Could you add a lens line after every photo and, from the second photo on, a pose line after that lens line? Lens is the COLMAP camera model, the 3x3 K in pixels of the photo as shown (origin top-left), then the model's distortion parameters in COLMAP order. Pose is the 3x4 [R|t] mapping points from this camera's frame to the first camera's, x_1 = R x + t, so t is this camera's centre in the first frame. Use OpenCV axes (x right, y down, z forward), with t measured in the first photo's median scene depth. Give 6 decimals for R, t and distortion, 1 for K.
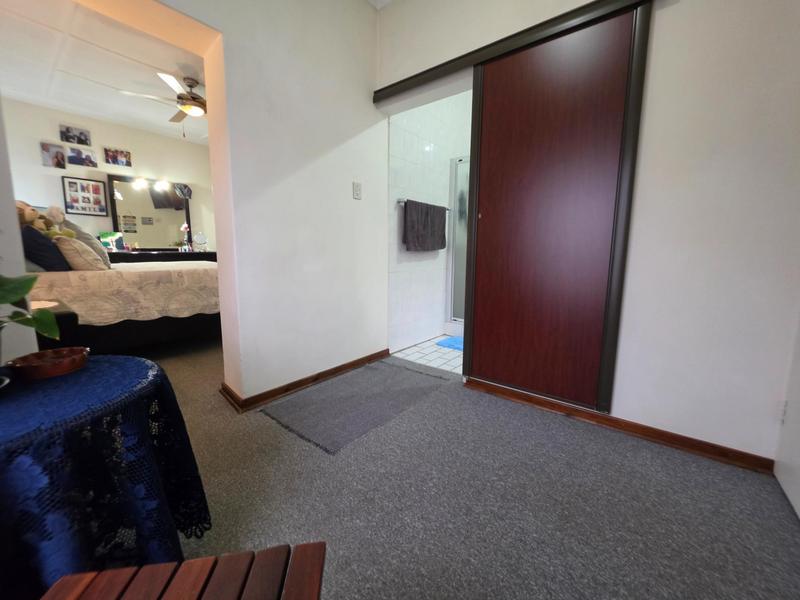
lens RADIAL K [[320.7, 0, 399.8], [0, 320.7, 297.3], [0, 0, 1]] dist [-0.006777, 0.000217]
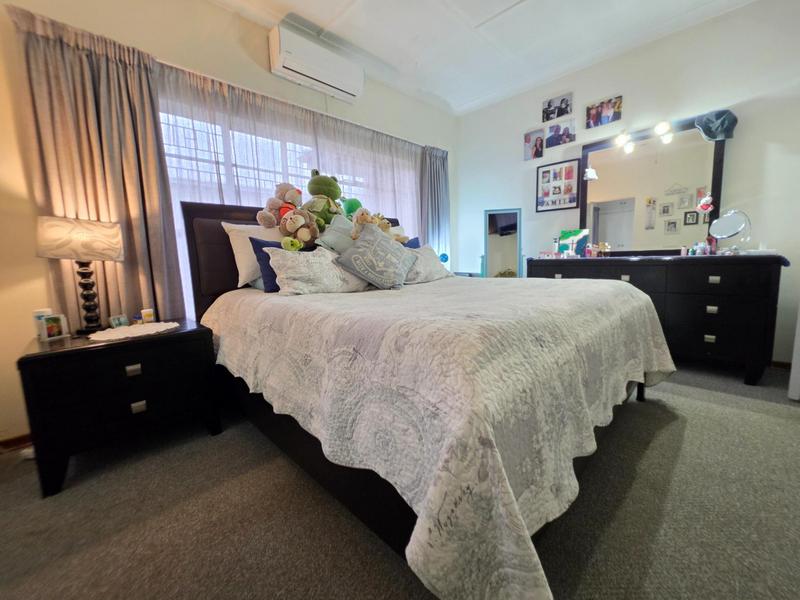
lens RADIAL K [[320.7, 0, 401.1], [0, 320.7, 296.2], [0, 0, 1]] dist [-0.006777, 0.000217]
pose [[-0.116748, 0.117498, -0.986187, -0.155400], [-0.112193, 0.985061, 0.130645, -0.113978], [0.986804, 0.125896, -0.101822, 0.740569]]
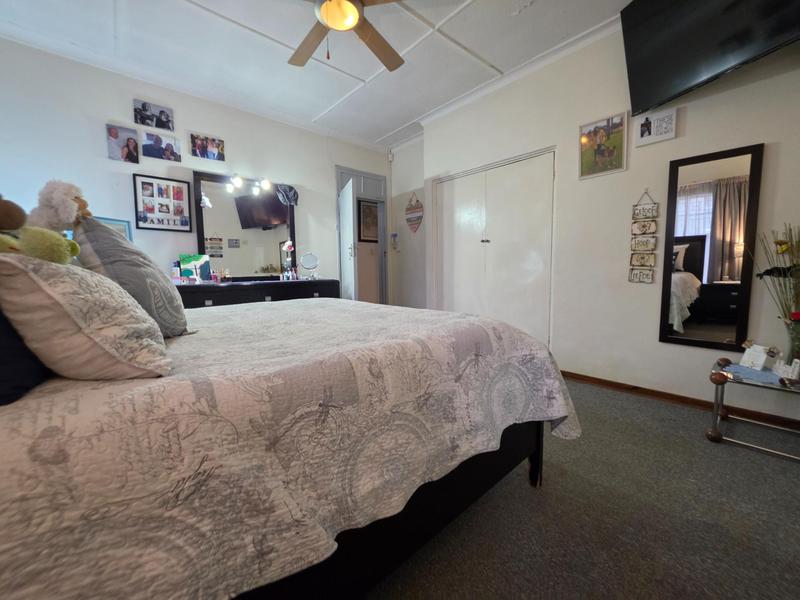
lens RADIAL K [[320.7, 0, 398.2], [0, 320.7, 296.8], [0, 0, 1]] dist [-0.006777, 0.000217]
pose [[0.985263, -0.009233, -0.170795, -0.379069], [-0.001474, 0.998047, -0.062453, -0.076183], [0.171038, 0.061784, 0.983325, 0.427453]]
